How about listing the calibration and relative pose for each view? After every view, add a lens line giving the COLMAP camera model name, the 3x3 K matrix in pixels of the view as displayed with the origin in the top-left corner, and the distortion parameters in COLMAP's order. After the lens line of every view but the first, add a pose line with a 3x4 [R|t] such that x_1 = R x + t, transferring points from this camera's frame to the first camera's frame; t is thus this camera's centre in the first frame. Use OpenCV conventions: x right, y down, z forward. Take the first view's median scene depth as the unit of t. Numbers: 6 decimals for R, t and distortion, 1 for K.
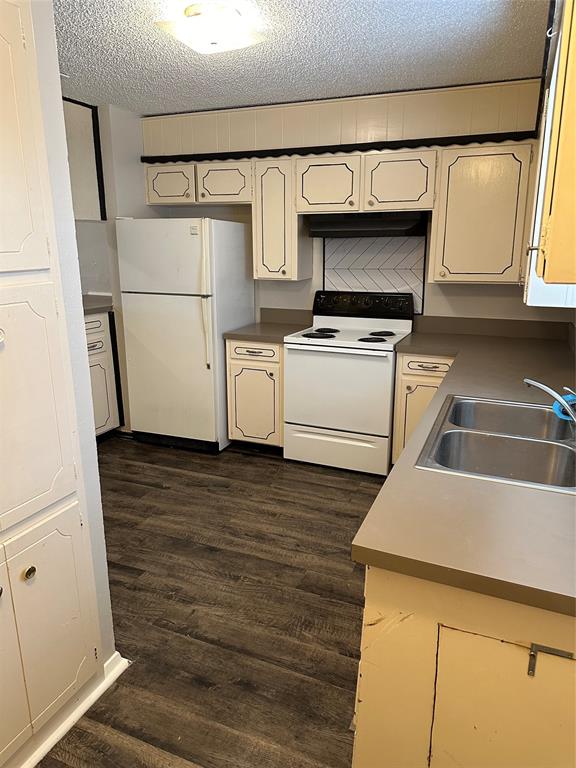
lens RADIAL K [[545.1, 0, 291.4], [0, 545.1, 387.4], [0, 0, 1]] dist [0.081364, -0.112755]
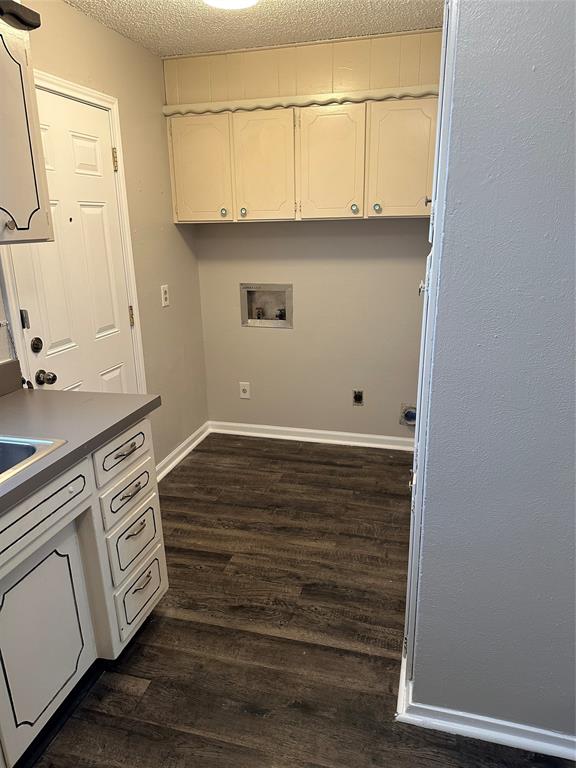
lens RADIAL K [[541.9, 0, 288.0], [0, 541.9, 384.0], [0, 0, 1]] dist [0.081781, -0.122029]
pose [[-0.991622, 0.043711, -0.121555, -0.028713], [-0.027017, 0.850014, 0.526066, -0.230445], [0.126318, 0.524943, -0.841712, 0.871747]]
